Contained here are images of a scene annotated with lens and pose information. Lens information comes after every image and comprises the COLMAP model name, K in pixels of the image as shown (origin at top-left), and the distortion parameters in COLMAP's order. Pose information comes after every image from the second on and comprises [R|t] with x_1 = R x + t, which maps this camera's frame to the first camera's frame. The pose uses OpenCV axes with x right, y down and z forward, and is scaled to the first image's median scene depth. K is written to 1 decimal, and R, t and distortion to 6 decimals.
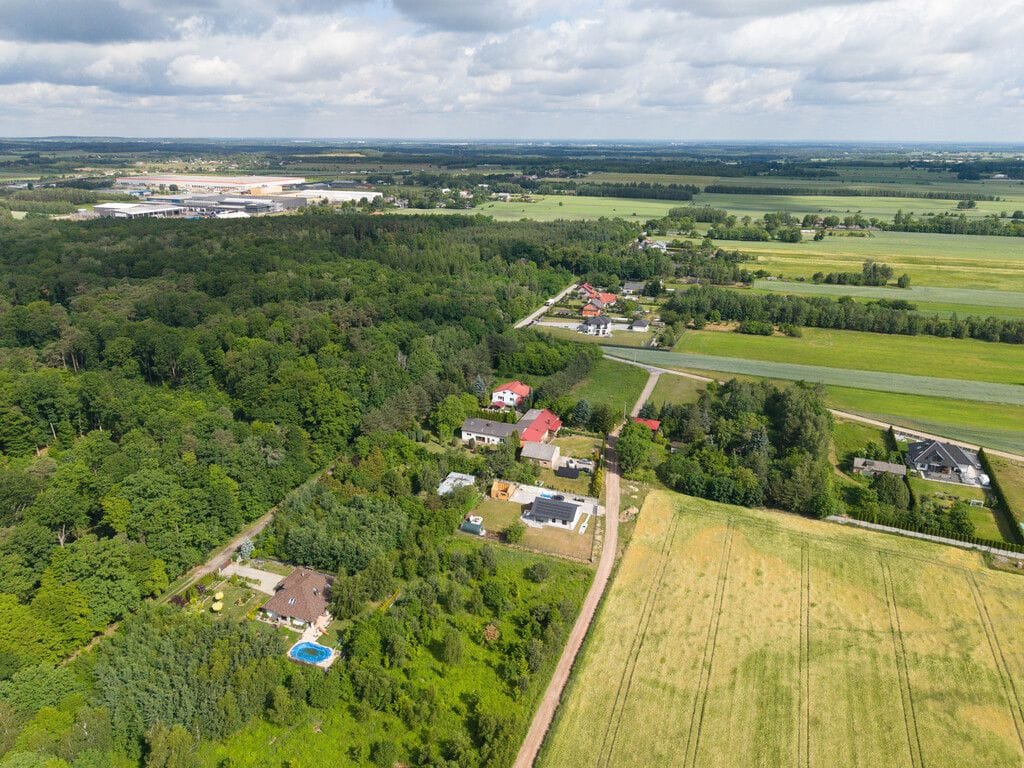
lens RADIAL K [[704.6, 0, 512.0], [0, 704.6, 384.0], [0, 0, 1]] dist [0.039434, -0.024802]
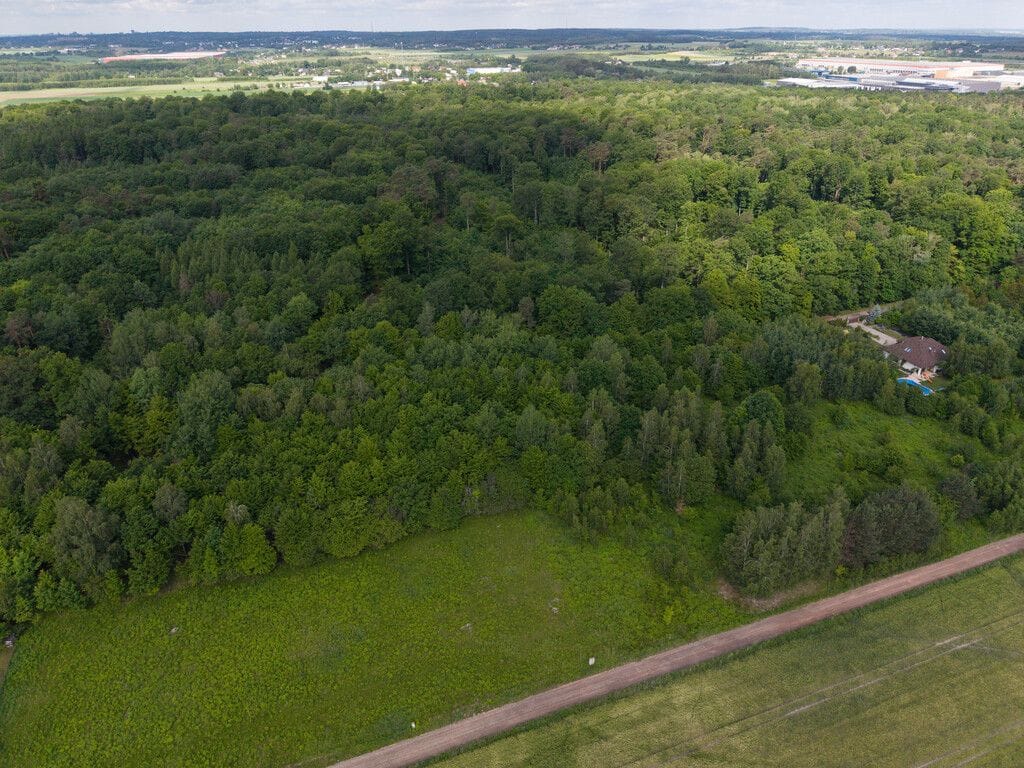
lens RADIAL K [[704.6, 0, 512.0], [0, 704.6, 384.0], [0, 0, 1]] dist [0.039434, -0.024802]
pose [[0.675095, 0.338854, -0.655305, 0.026335], [-0.252820, 0.940748, 0.225999, 0.144664], [0.693058, 0.013103, 0.720763, -0.187574]]
